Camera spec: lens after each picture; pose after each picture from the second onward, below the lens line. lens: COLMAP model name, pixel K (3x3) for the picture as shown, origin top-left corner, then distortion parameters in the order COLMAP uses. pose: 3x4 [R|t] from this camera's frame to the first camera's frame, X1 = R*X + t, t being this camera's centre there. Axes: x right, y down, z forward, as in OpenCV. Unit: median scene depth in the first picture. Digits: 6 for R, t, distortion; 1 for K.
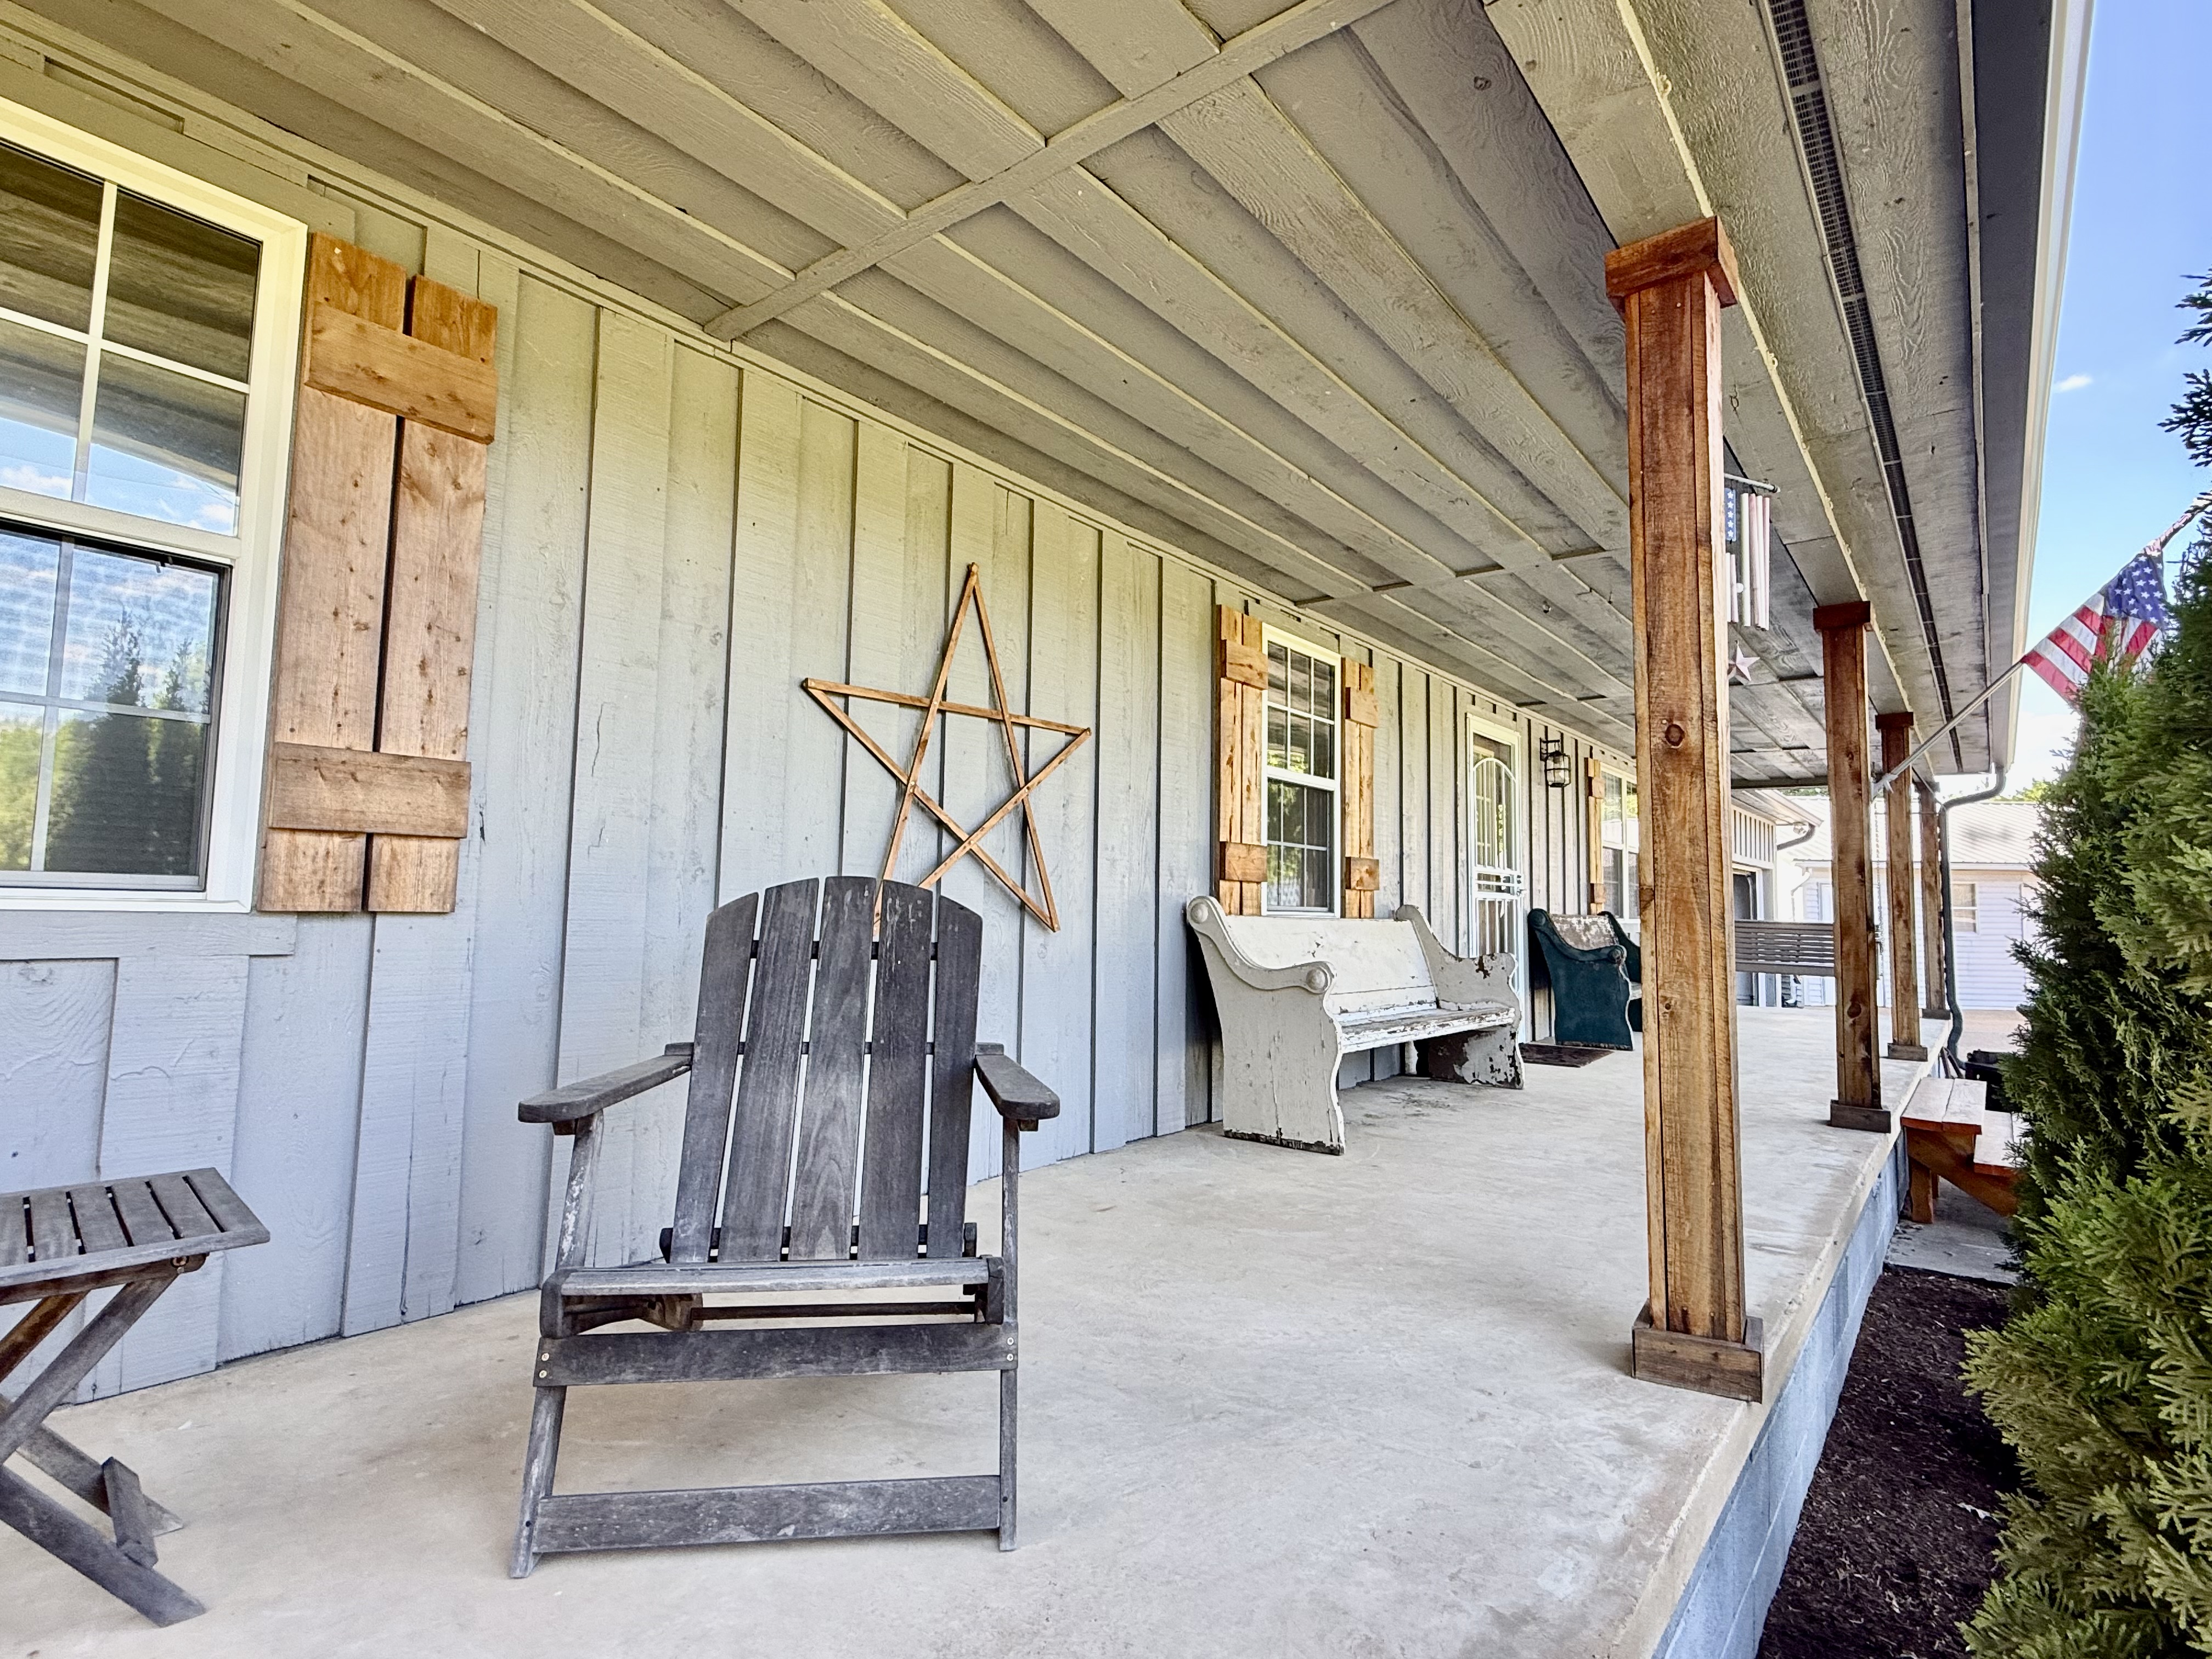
lens RADIAL K [[1119.5, 0, 1099.5], [0, 1119.5, 818.2], [0, 0, 1]] dist [-0.001847, -0.000715]
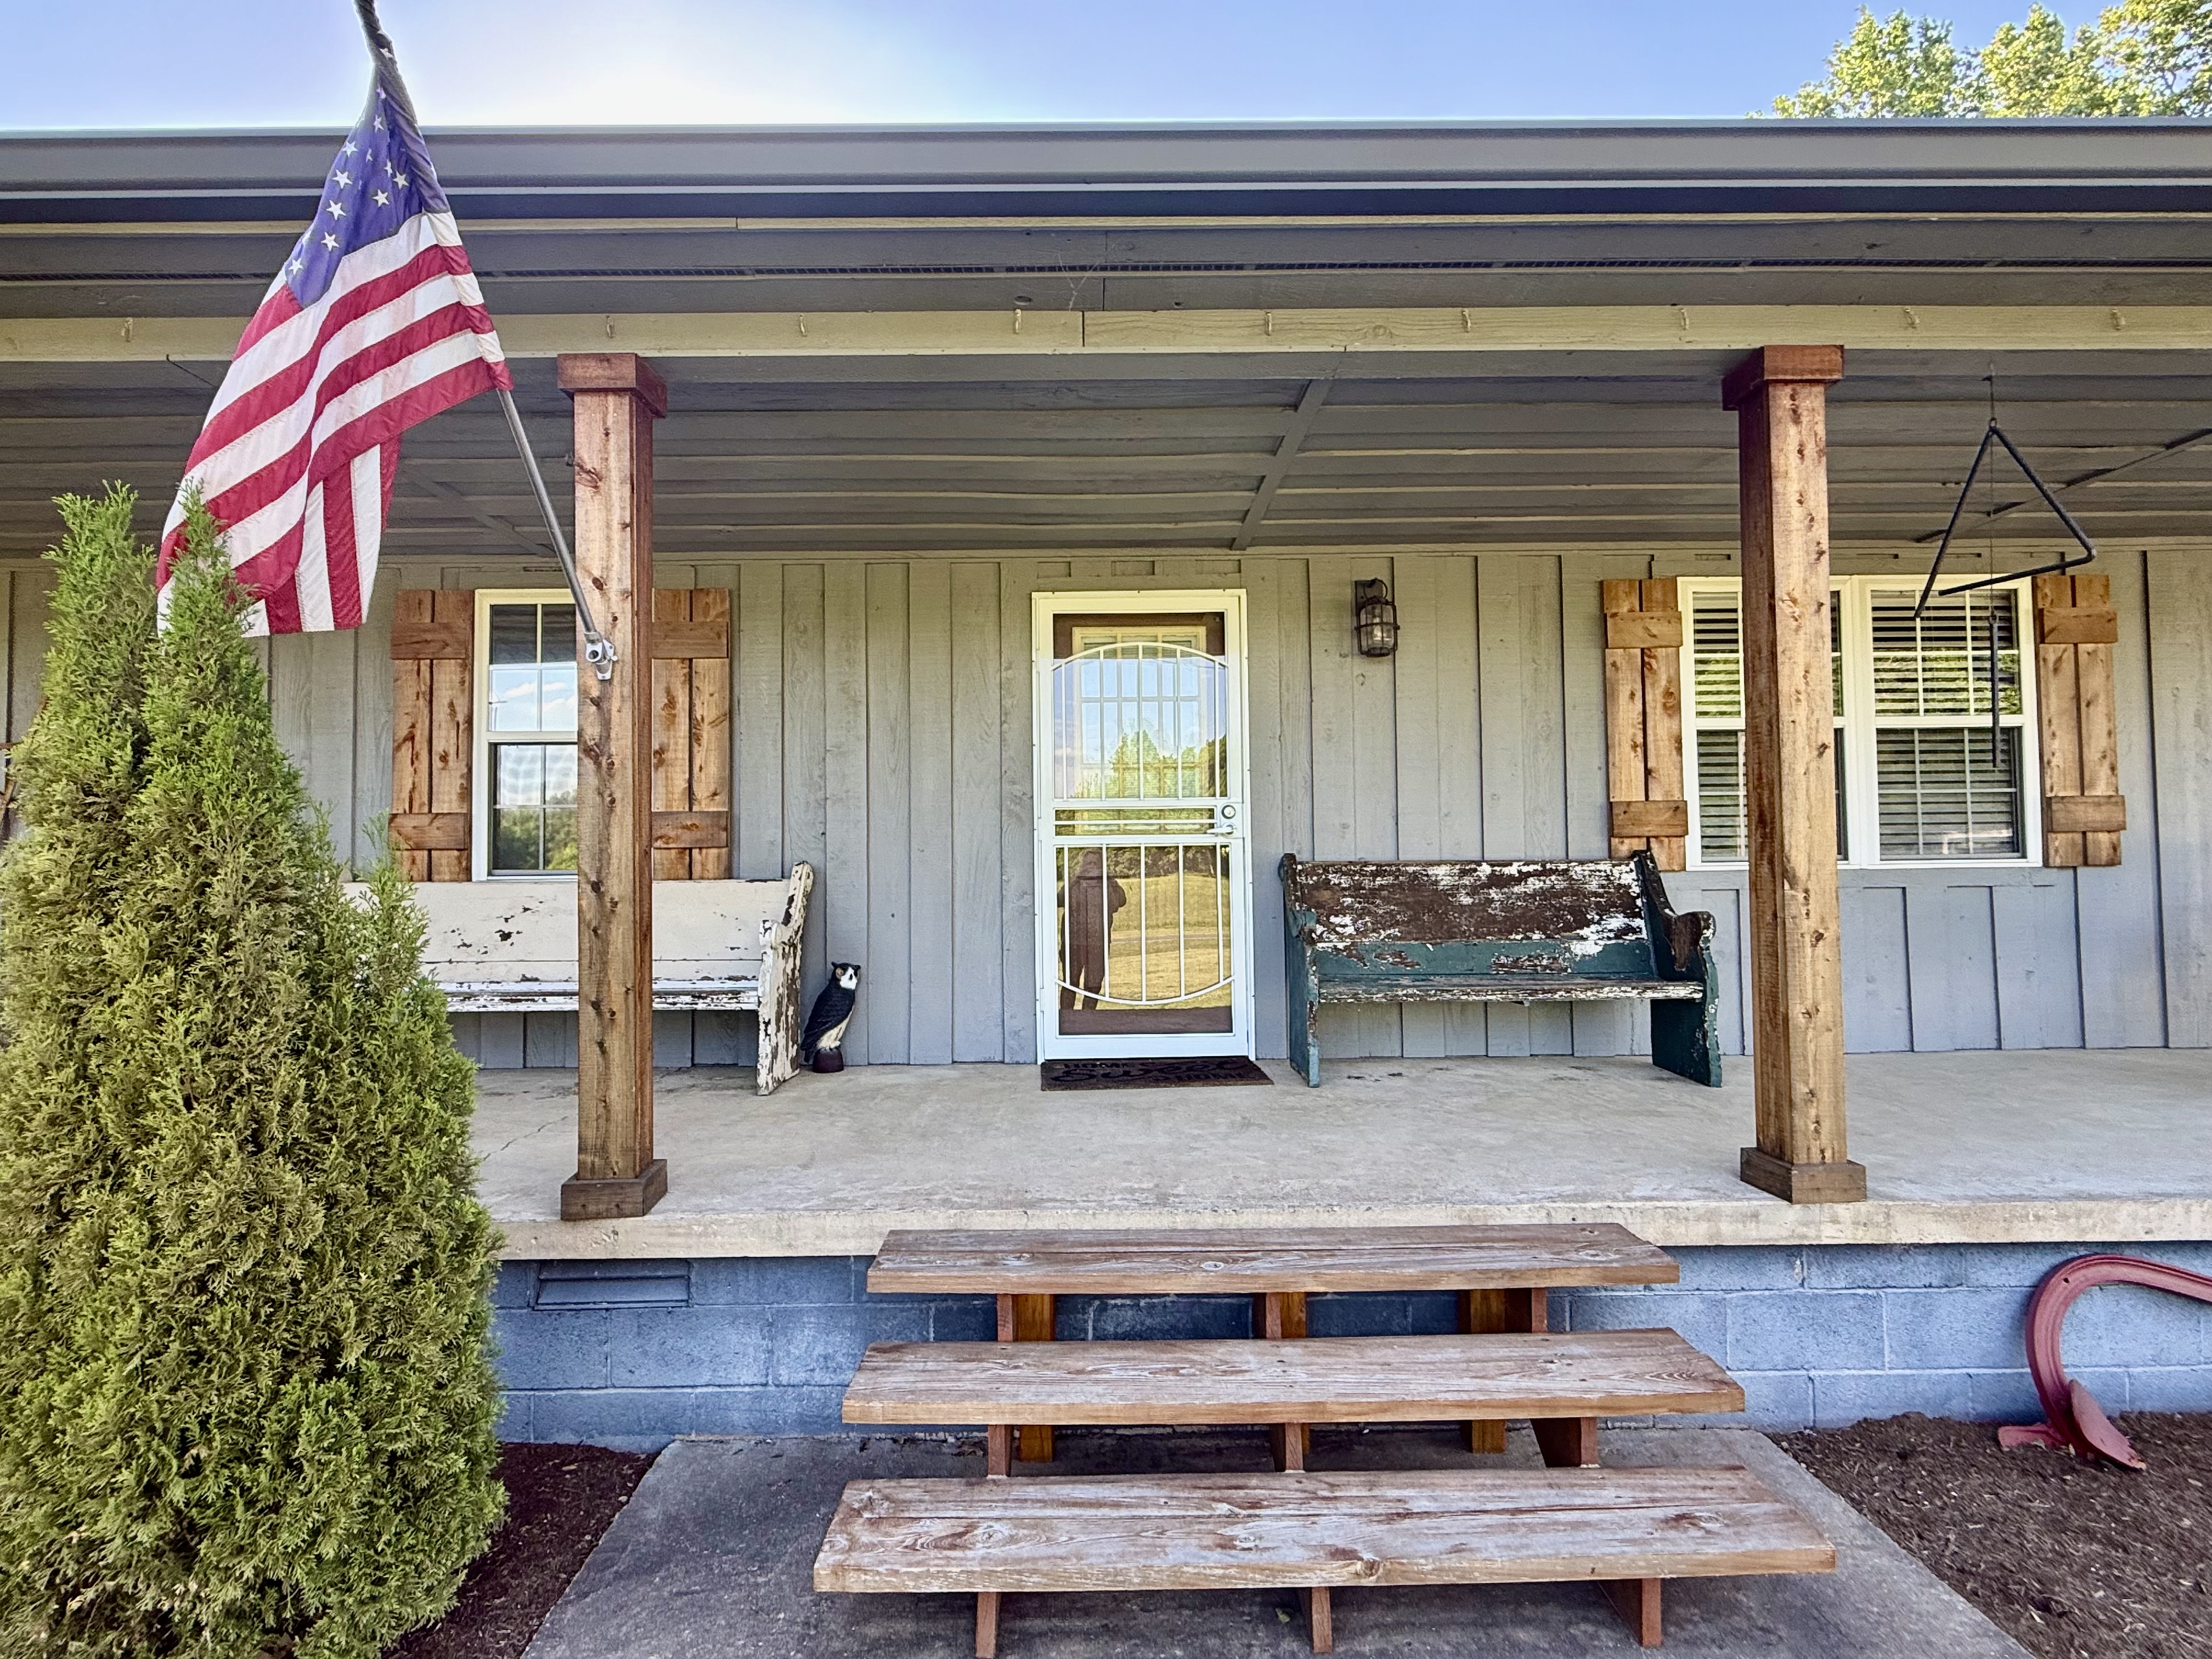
lens RADIAL K [[1119.5, 0, 1099.5], [0, 1119.5, 818.2], [0, 0, 1]] dist [-0.001847, -0.000715]
pose [[0.628321, -0.058426, -0.775757, 1.350345], [0.086887, 0.996207, -0.004655, 0.087917], [0.773087, -0.064478, 0.631015, 0.835601]]
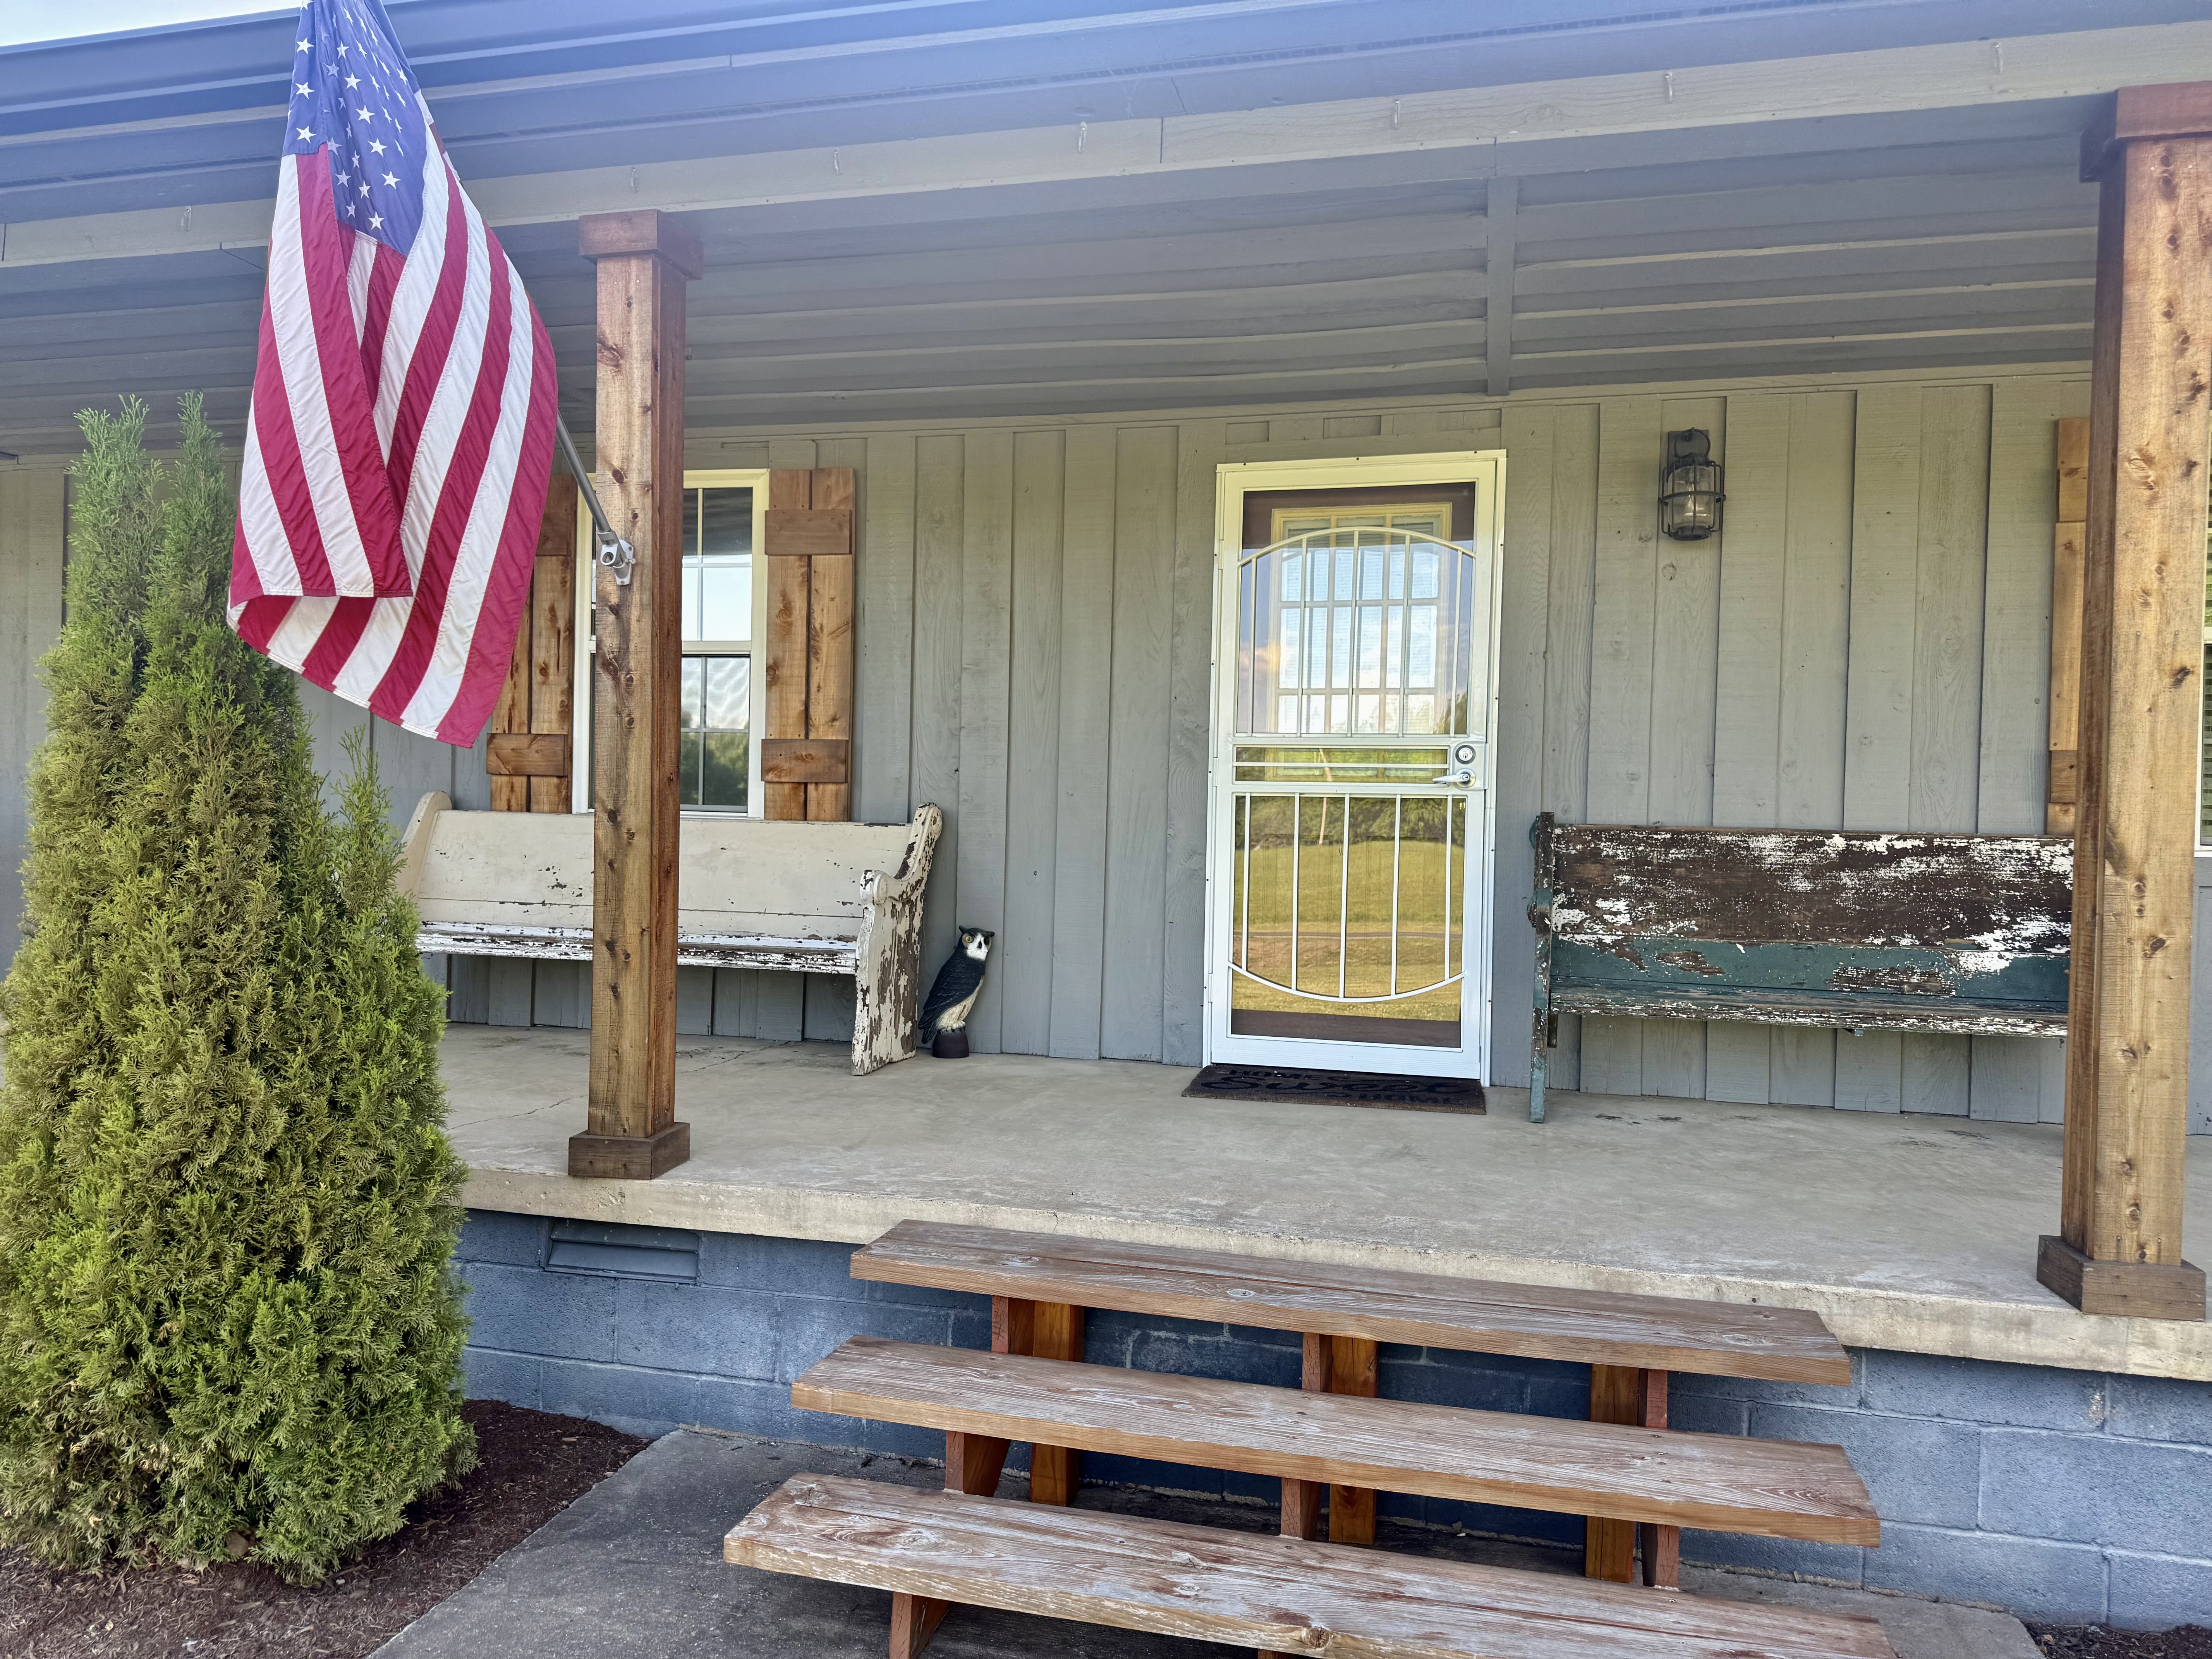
lens RADIAL K [[1574.2, 0, 1106.0], [0, 1574.2, 829.5], [0, 0, 1]] dist [0.031119, -0.041611]
pose [[0.404887, -0.007353, -0.914337, 1.514315], [0.058778, 0.998109, 0.018002, 0.106006], [0.912476, -0.061032, 0.404553, 0.914519]]
